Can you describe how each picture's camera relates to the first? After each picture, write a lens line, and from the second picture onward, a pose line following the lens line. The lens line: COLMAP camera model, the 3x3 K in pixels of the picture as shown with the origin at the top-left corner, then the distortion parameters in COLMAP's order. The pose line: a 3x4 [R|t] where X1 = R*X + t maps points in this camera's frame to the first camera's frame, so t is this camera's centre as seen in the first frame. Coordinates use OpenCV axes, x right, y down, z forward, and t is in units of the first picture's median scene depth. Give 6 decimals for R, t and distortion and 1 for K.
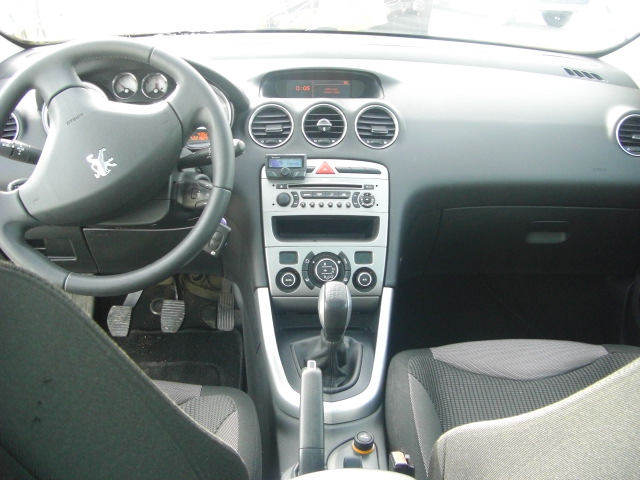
lens RADIAL K [[711.5, 0, 315.2], [0, 711.5, 239.7], [0, 0, 1]] dist [-0.163936, 0.000000]
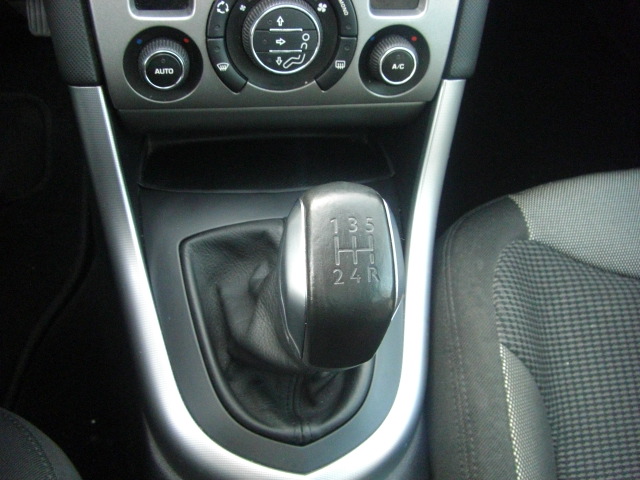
lens RADIAL K [[711.5, 0, 323.9], [0, 711.5, 238.6], [0, 0, 1]] dist [-0.163936, 0.000000]
pose [[0.987427, -0.032692, 0.154659, -0.017366], [-0.066155, 0.803121, 0.592132, -0.069246], [-0.143568, -0.594919, 0.790860, 0.674174]]
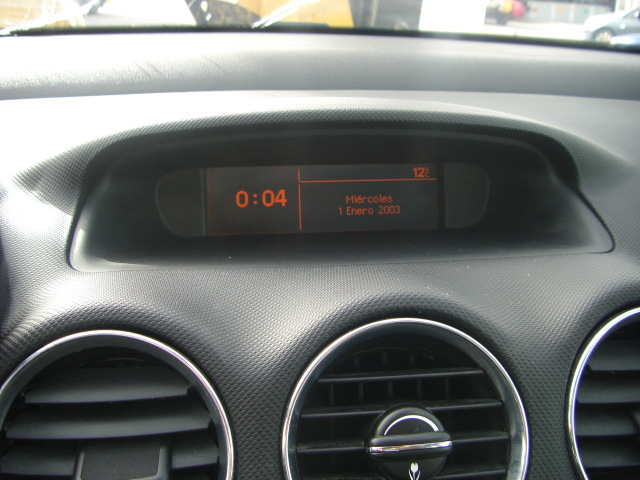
lens RADIAL K [[711.5, 0, 320.8], [0, 711.5, 238.9], [0, 0, 1]] dist [-0.163936, 0.000000]
pose [[0.995263, -0.033015, 0.091440, -0.023937], [0.040320, 0.996041, -0.079230, -0.203625], [-0.088462, 0.082542, 0.992654, 0.845308]]
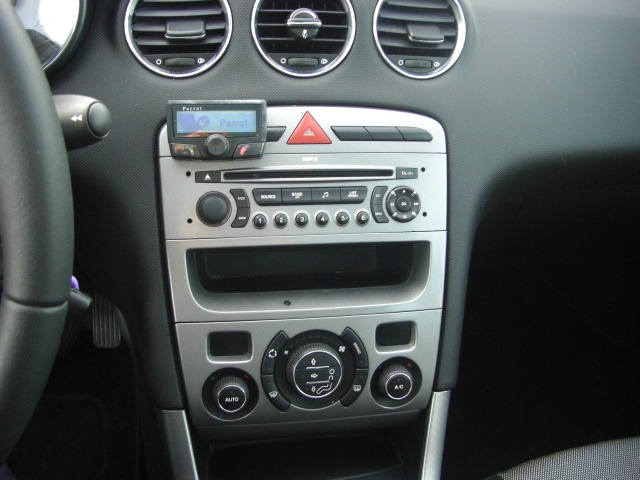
lens RADIAL K [[711.5, 0, 320.8], [0, 711.5, 237.9], [0, 0, 1]] dist [-0.163936, 0.000000]
pose [[0.989806, -0.022992, 0.140553, -0.040601], [-0.012612, 0.968856, 0.247303, -0.144164], [-0.141862, -0.246555, 0.958690, 0.574885]]
